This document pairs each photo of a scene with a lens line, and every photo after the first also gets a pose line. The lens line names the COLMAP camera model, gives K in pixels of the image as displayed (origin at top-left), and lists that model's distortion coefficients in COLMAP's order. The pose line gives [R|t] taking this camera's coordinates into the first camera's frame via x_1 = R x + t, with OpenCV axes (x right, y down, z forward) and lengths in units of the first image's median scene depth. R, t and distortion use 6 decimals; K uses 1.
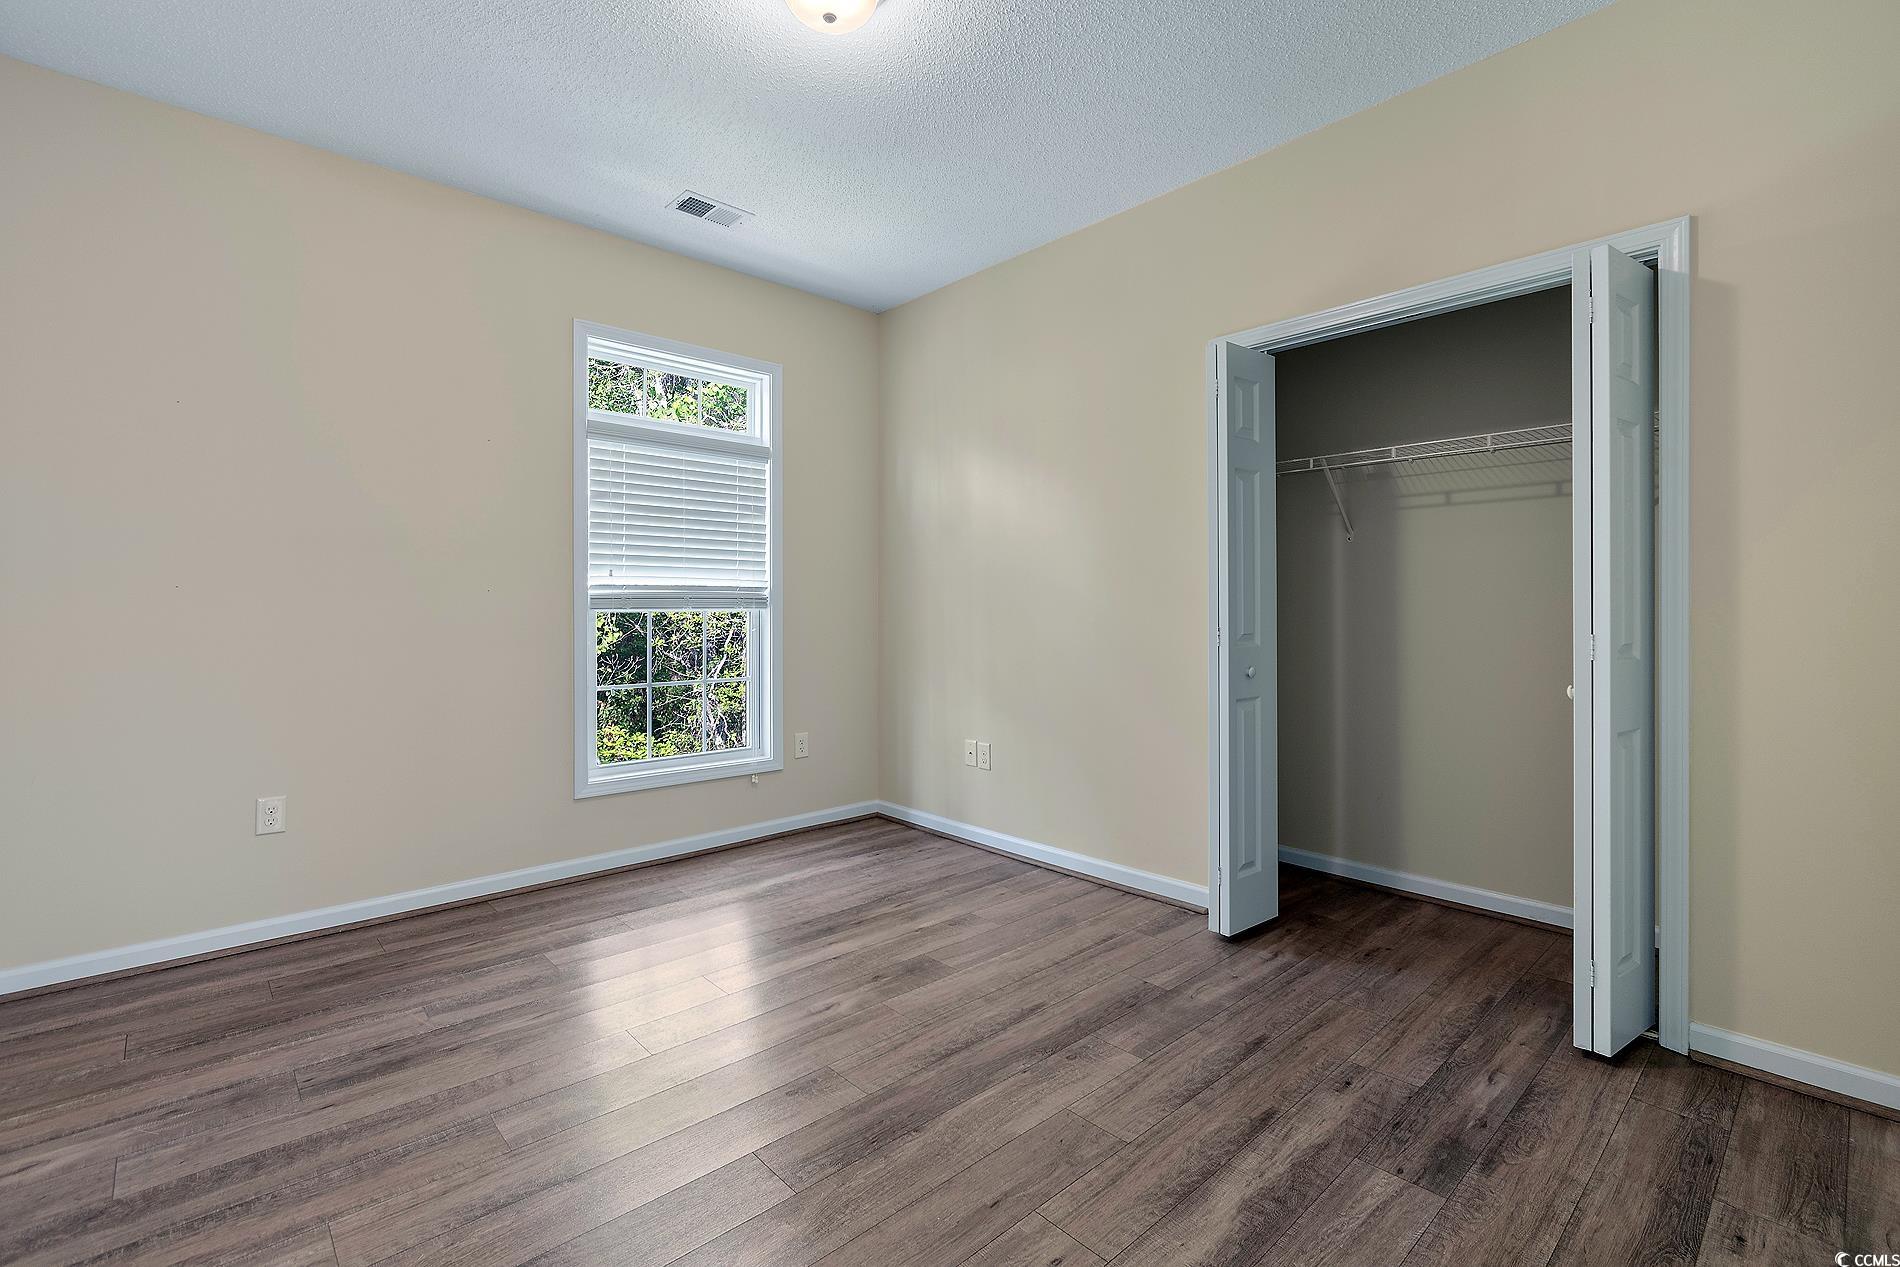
lens RADIAL K [[843.4, 0, 959.6], [0, 843.4, 628.4], [0, 0, 1]] dist [0.002237, -0.001947]
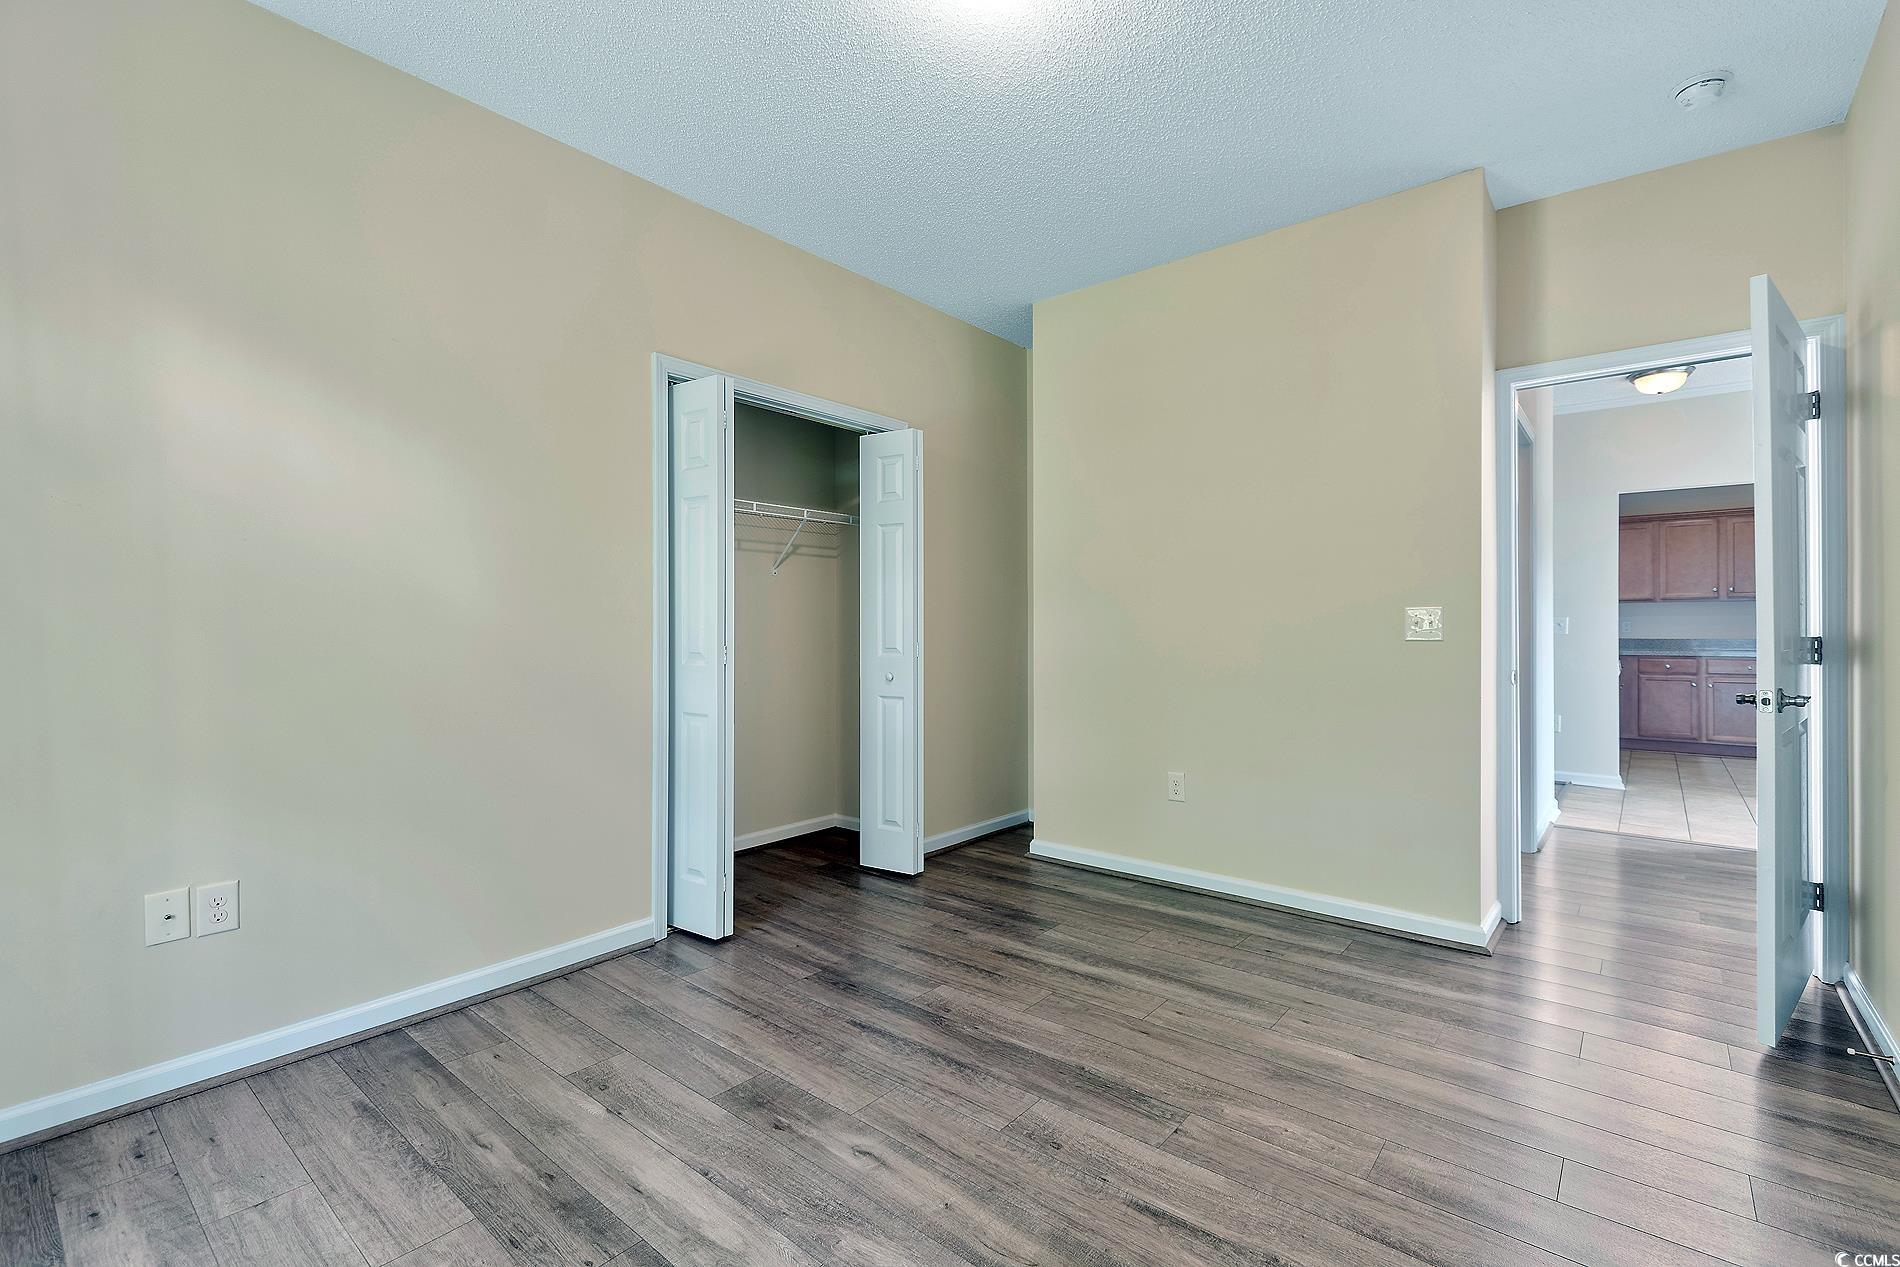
lens RADIAL K [[843.4, 0, 945.6], [0, 843.4, 628.0], [0, 0, 1]] dist [0.002237, -0.001947]
pose [[-0.126841, 0.003901, 0.991915, -0.849699], [0.029656, 0.999560, -0.000139, -0.014327], [-0.991480, 0.029398, -0.126901, 0.942679]]
